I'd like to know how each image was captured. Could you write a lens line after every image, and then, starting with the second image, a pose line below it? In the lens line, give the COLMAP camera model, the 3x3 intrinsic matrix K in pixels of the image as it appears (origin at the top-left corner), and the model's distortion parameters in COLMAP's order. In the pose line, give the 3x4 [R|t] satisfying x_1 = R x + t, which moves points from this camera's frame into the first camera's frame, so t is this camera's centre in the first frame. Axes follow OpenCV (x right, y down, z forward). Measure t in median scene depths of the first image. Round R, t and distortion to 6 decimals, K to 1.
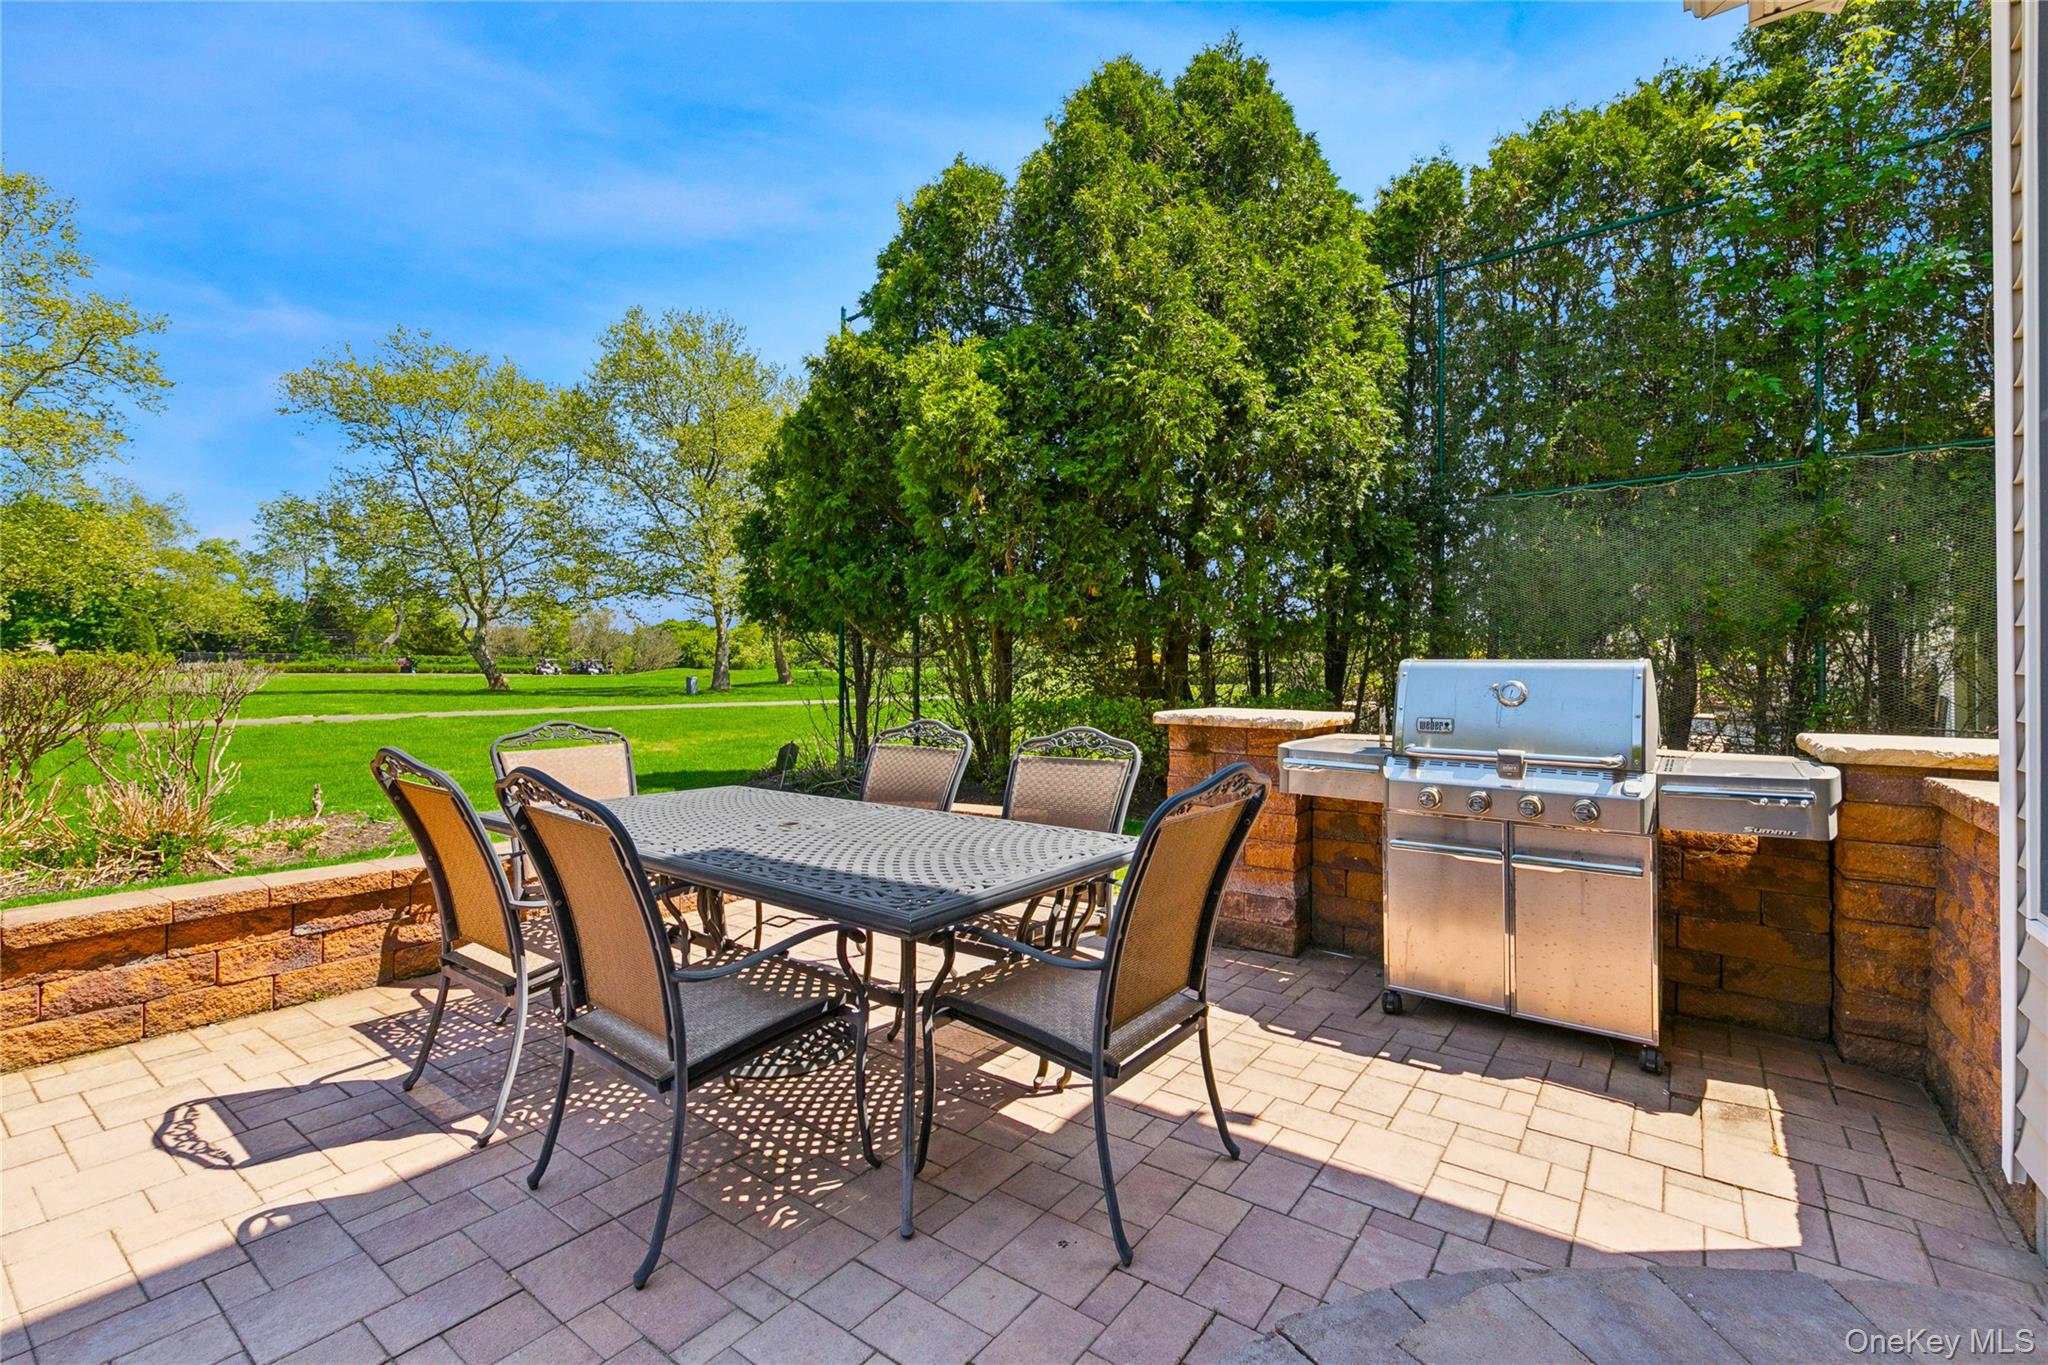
lens RADIAL K [[894.1, 0, 1026.6], [0, 894.1, 656.3], [0, 0, 1]] dist [0.002020, 0.000804]
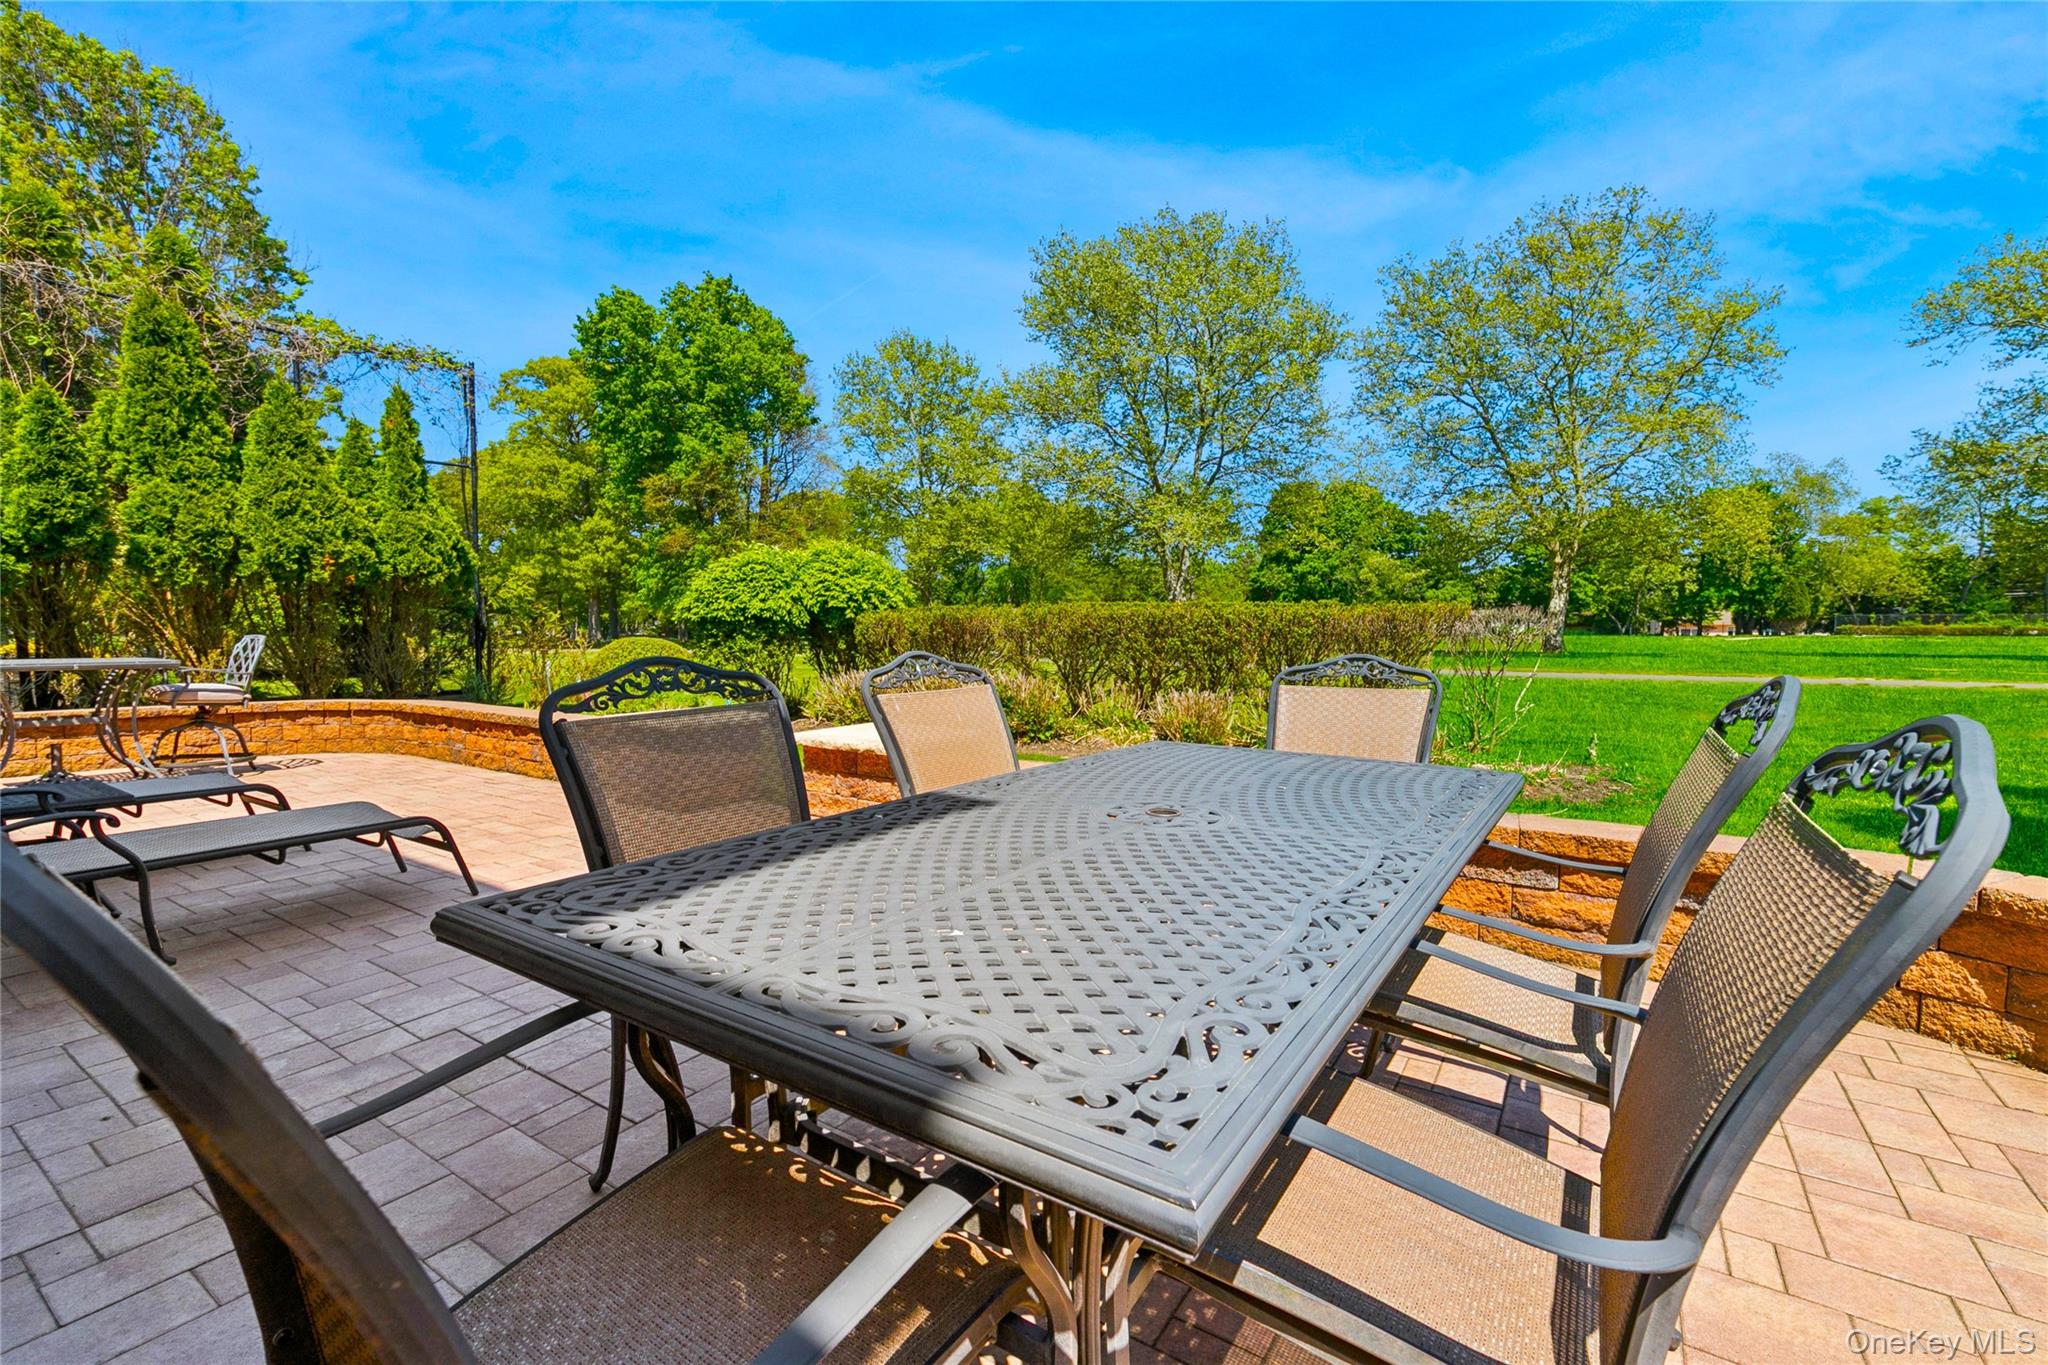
lens RADIAL K [[894.1, 0, 1026.6], [0, 894.1, 656.3], [0, 0, 1]] dist [0.002020, 0.000804]
pose [[0.064460, 0.026524, -0.997568, 0.088793], [0.013062, 0.999539, 0.027420, 0.020858], [0.997835, -0.014798, 0.064084, 0.245366]]
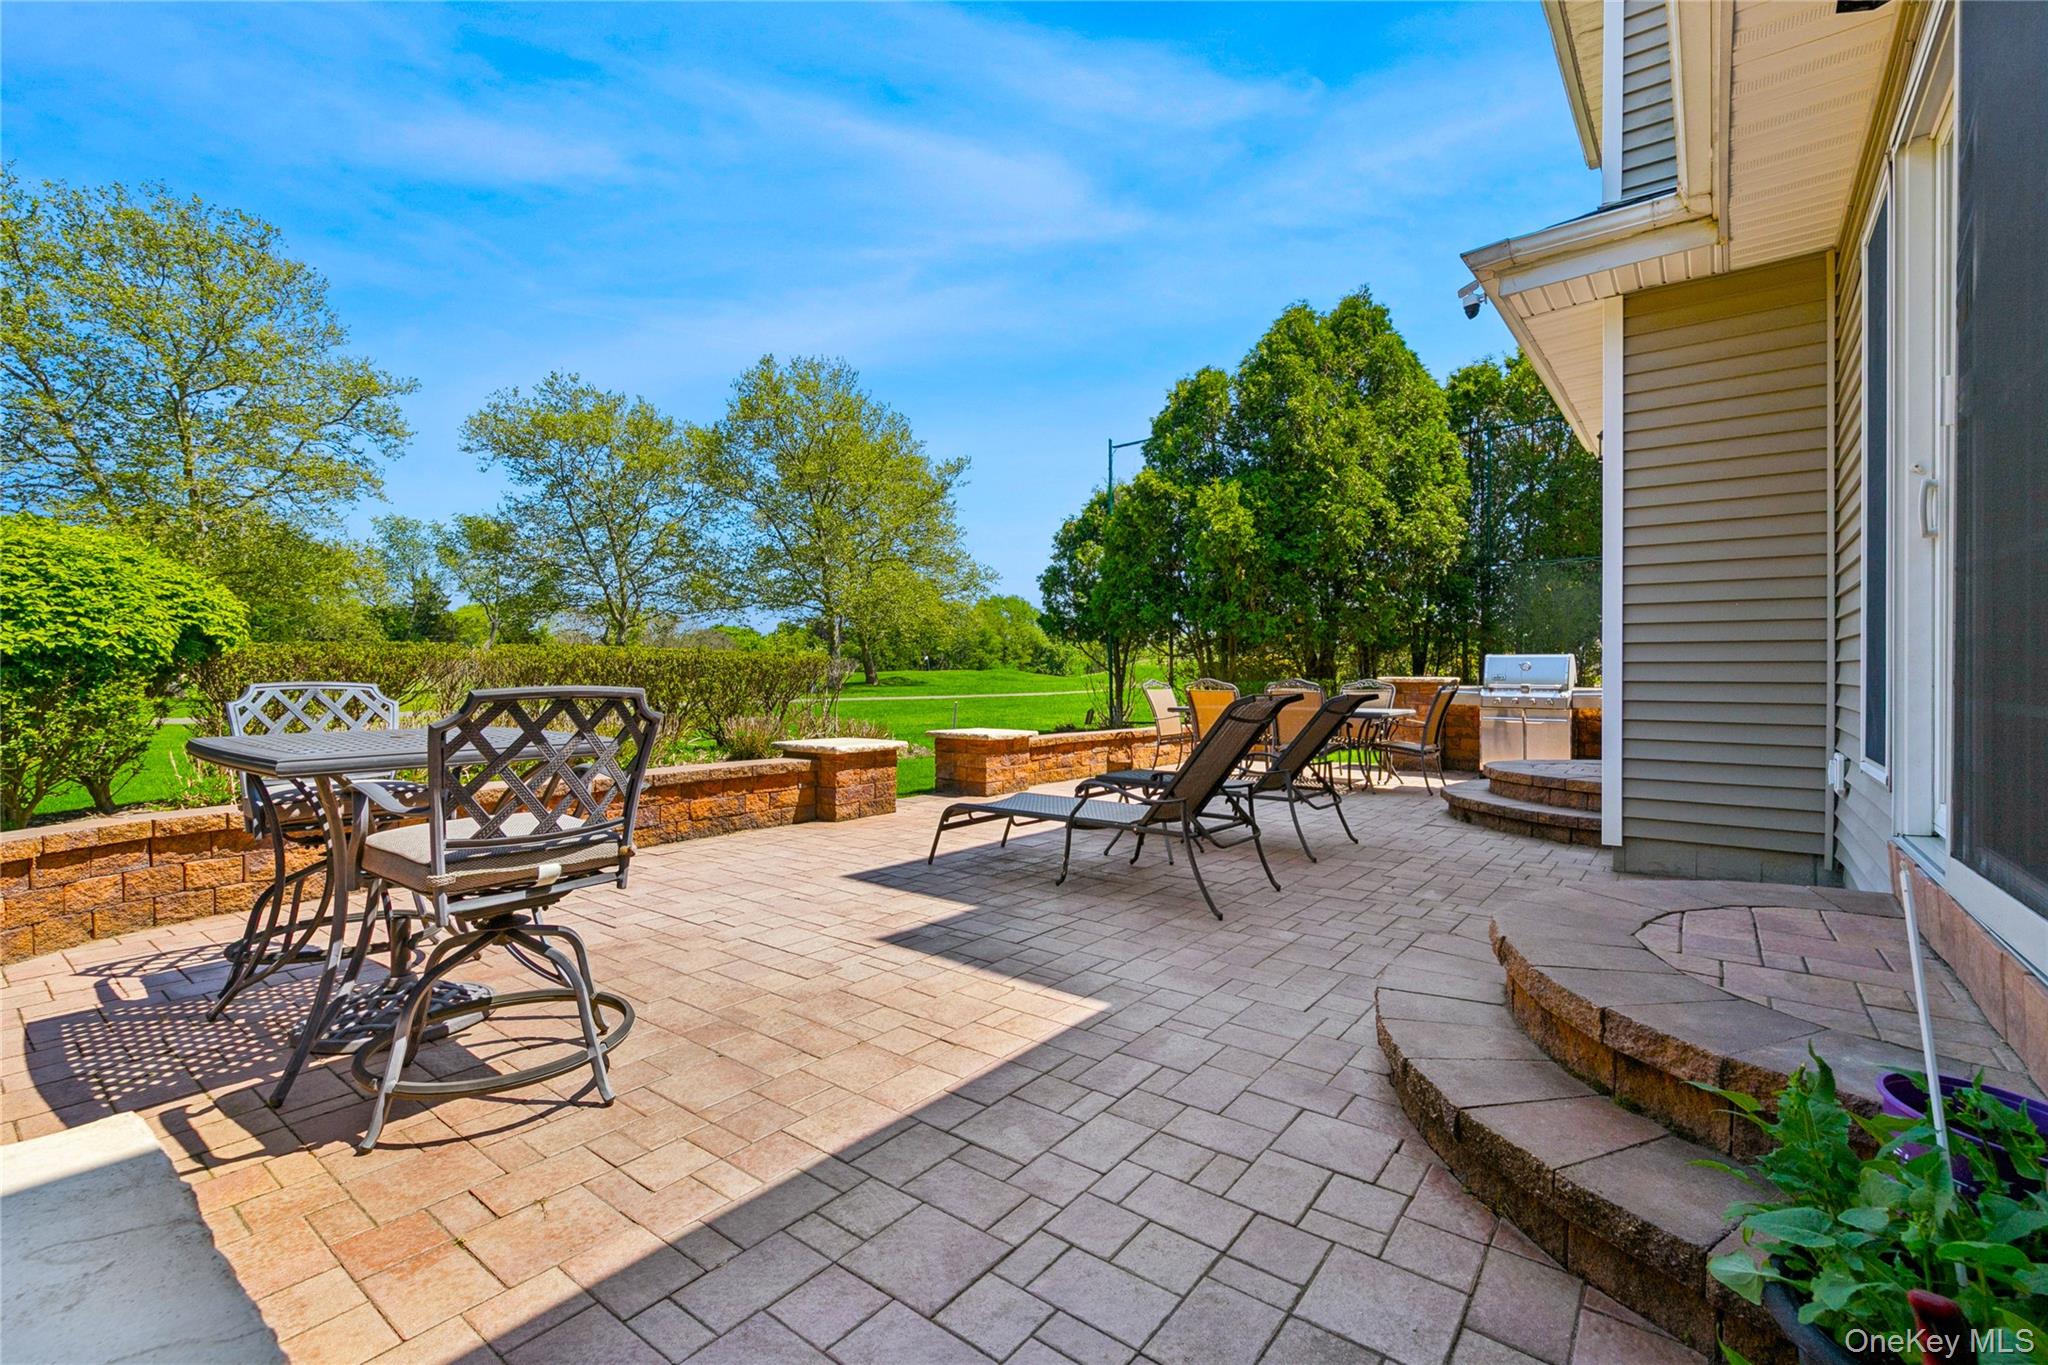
lens RADIAL K [[892.1, 0, 1028.7], [0, 892.1, 676.4], [0, 0, 1]] dist [0.000318, -0.000425]
pose [[0.999818, -0.001736, -0.019006, -0.385143], [0.002089, 0.999826, 0.018533, 0.006924], [0.018971, -0.018570, 0.999648, -0.729785]]
